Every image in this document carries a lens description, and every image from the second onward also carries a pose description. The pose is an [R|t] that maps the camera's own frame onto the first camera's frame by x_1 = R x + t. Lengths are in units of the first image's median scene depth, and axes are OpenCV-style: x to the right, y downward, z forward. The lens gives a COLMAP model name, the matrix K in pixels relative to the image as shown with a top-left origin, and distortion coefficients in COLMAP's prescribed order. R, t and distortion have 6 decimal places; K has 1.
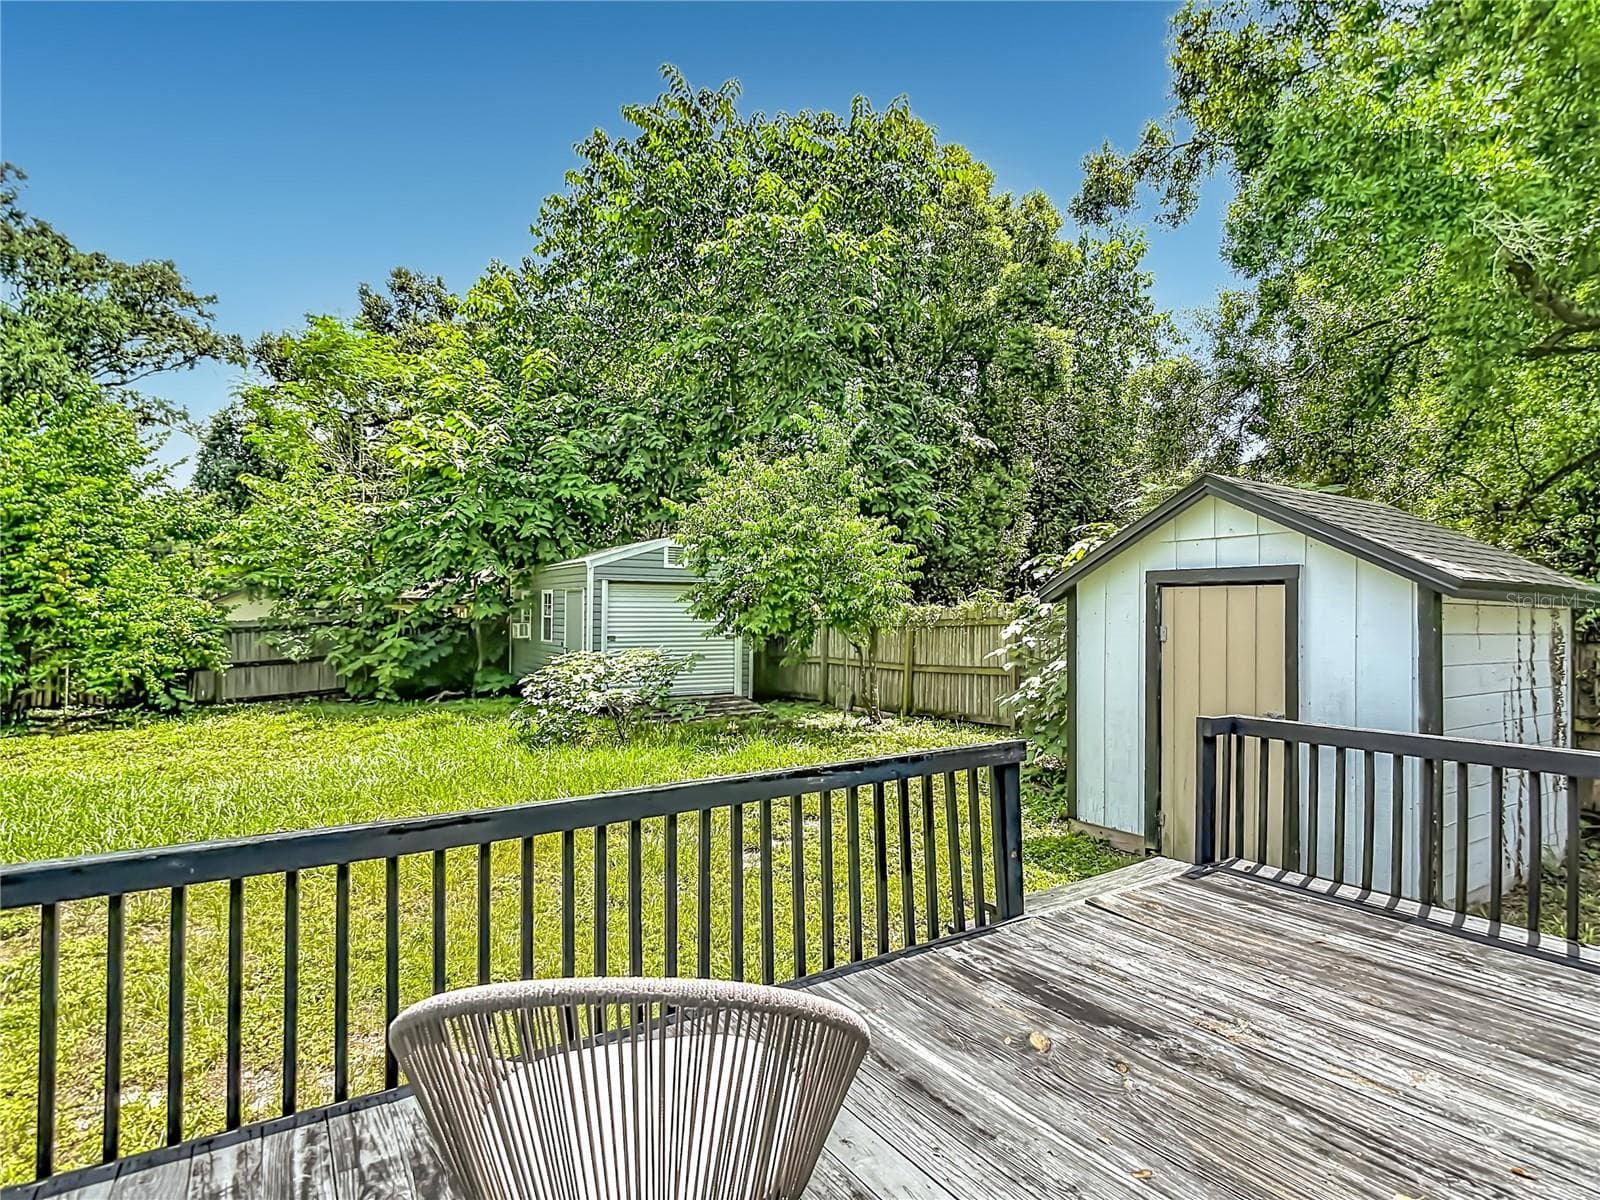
lens RADIAL K [[846.1, 0, 800.0], [0, 846.1, 600.0], [0, 0, 1]] dist [-0.012724, 0.000379]
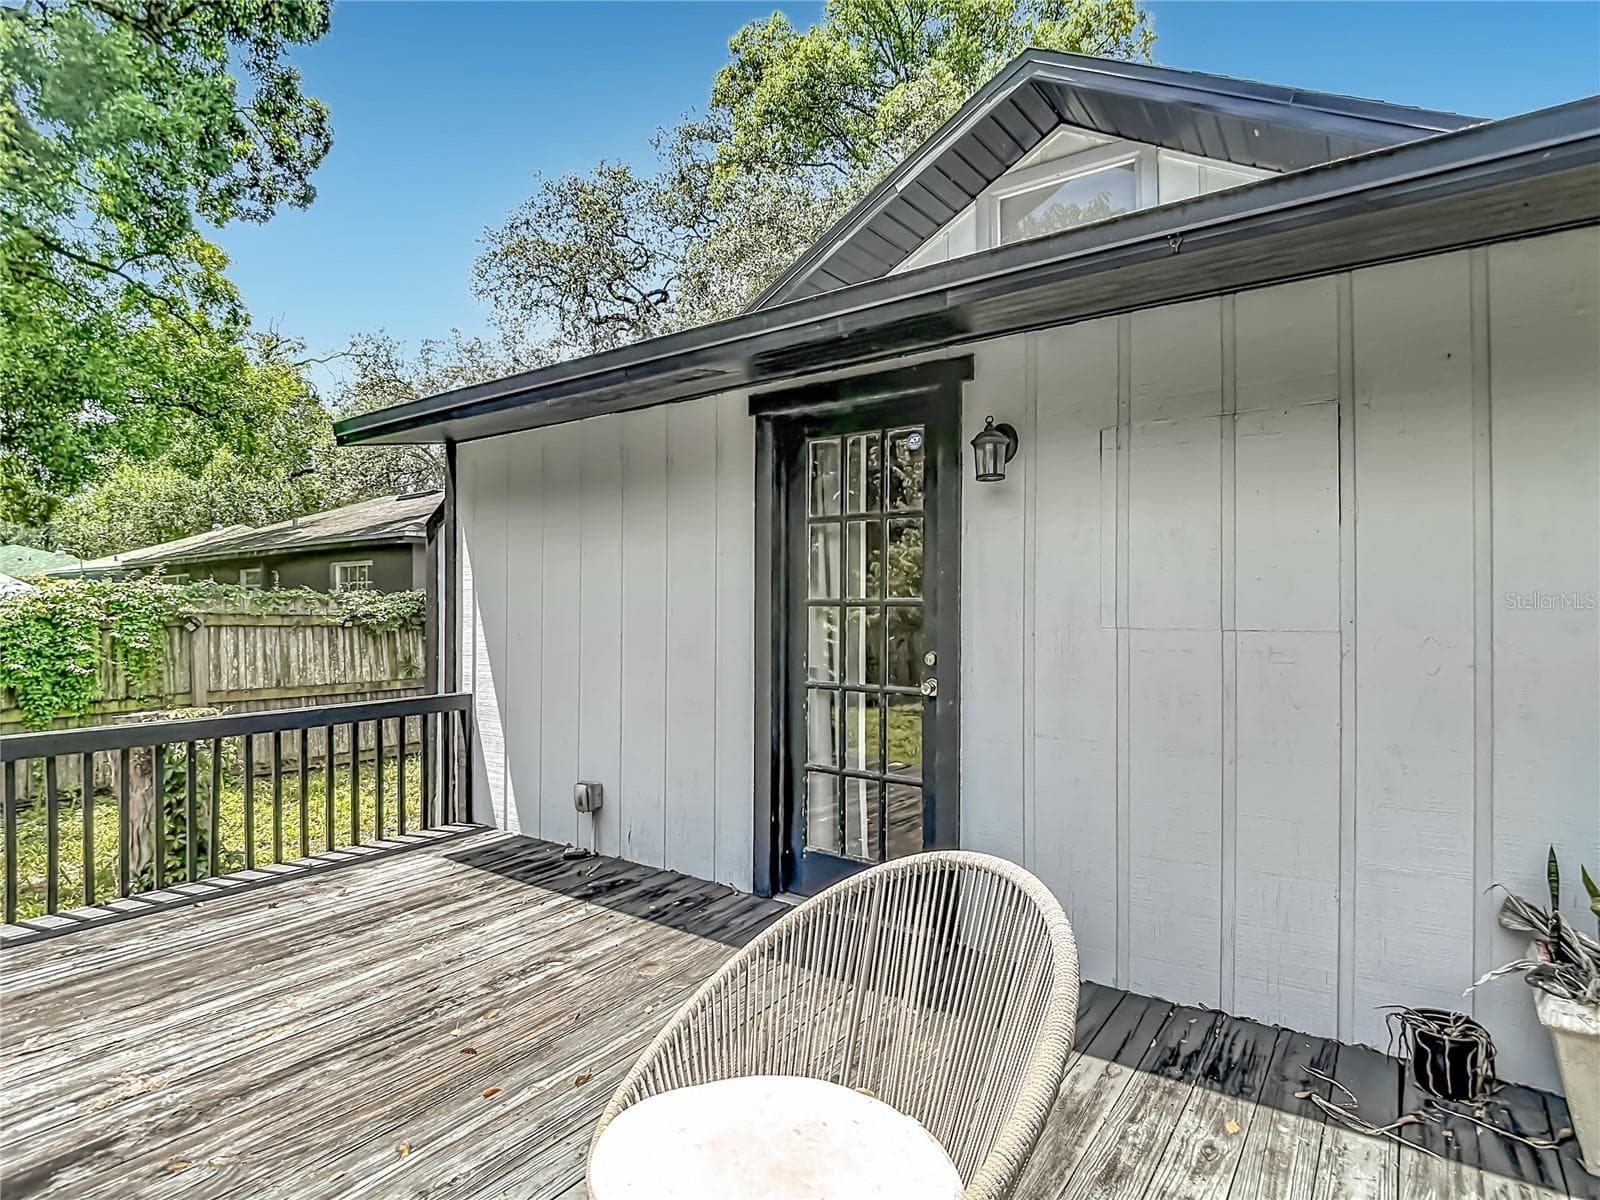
lens RADIAL K [[846.1, 0, 800.0], [0, 846.1, 600.0], [0, 0, 1]] dist [-0.012724, 0.000379]
pose [[-0.351904, 0.006649, 0.936012, -0.115633], [-0.010774, 0.999880, -0.011154, 0.004794], [-0.935974, -0.014010, -0.351790, 0.150179]]
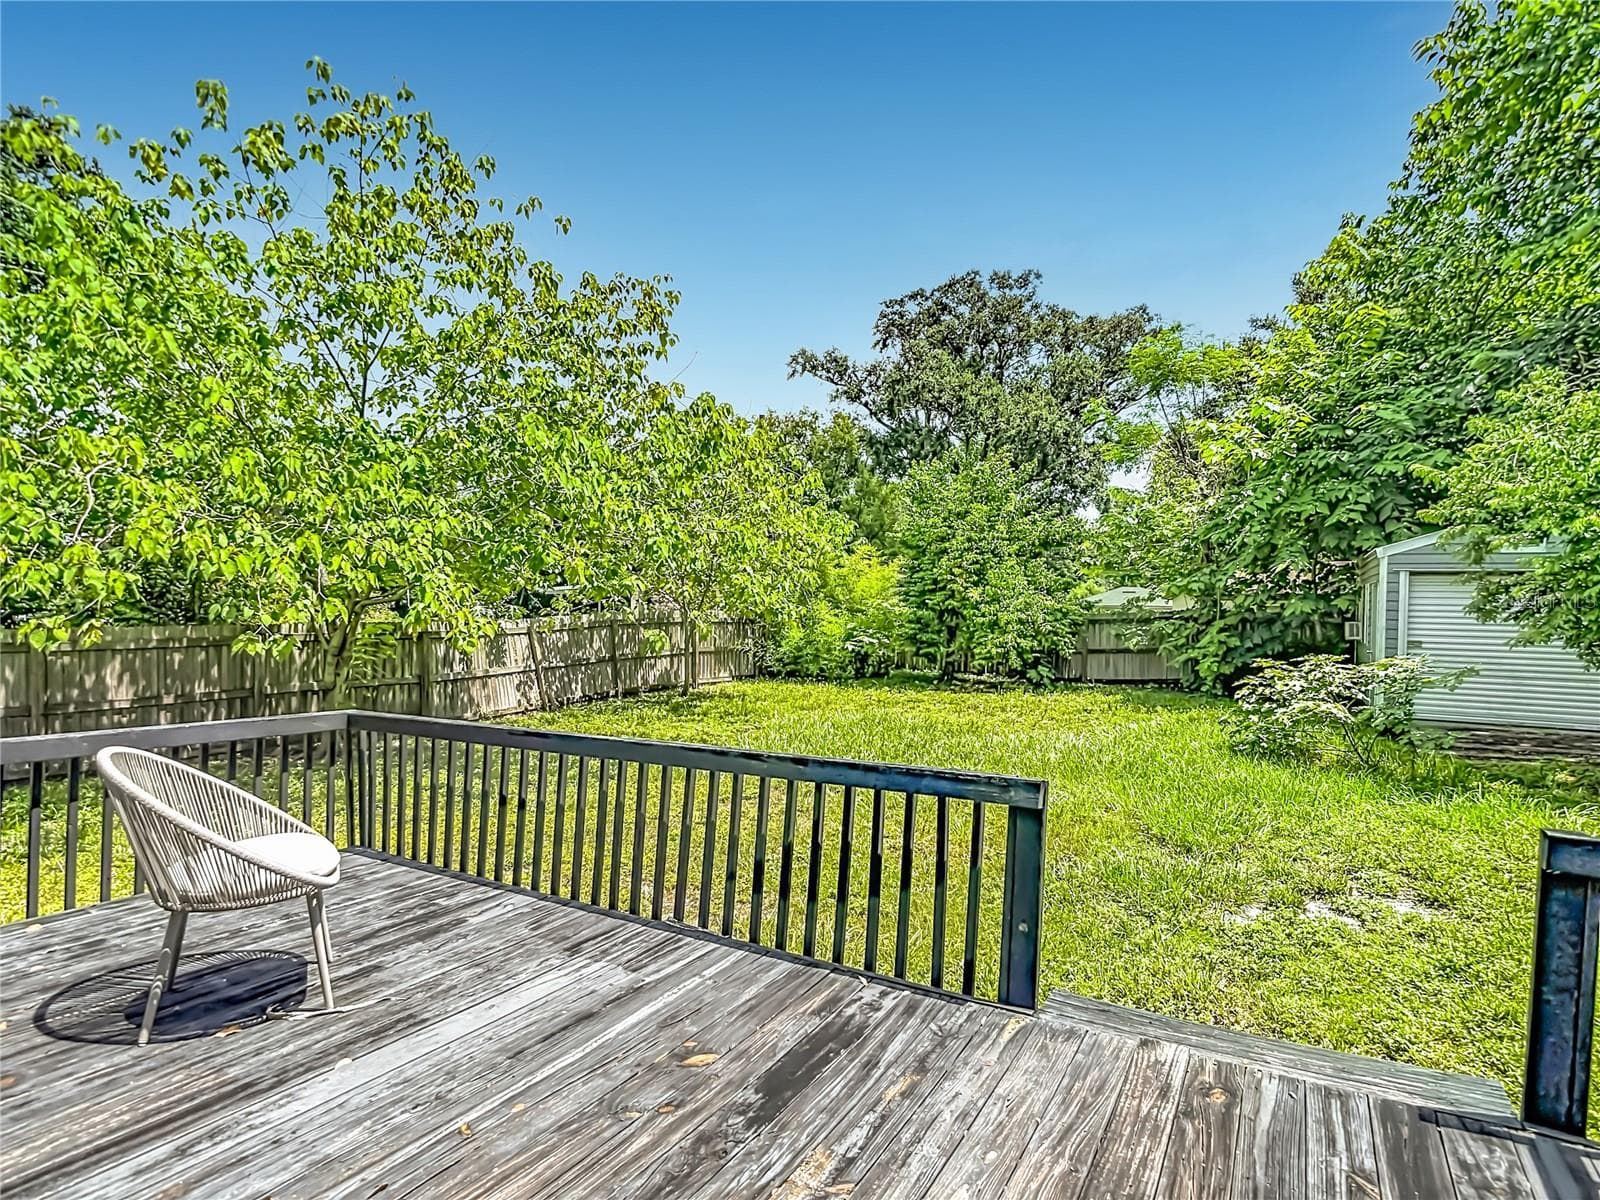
lens RADIAL K [[852.9, 0, 849.3], [0, 852.9, 608.0], [0, 0, 1]] dist [0.058068, -0.078516]
pose [[0.483642, 0.013339, -0.875164, 0.267135], [0.000595, 0.999879, 0.015569, -0.001866], [0.875266, -0.008051, 0.483575, 0.147802]]
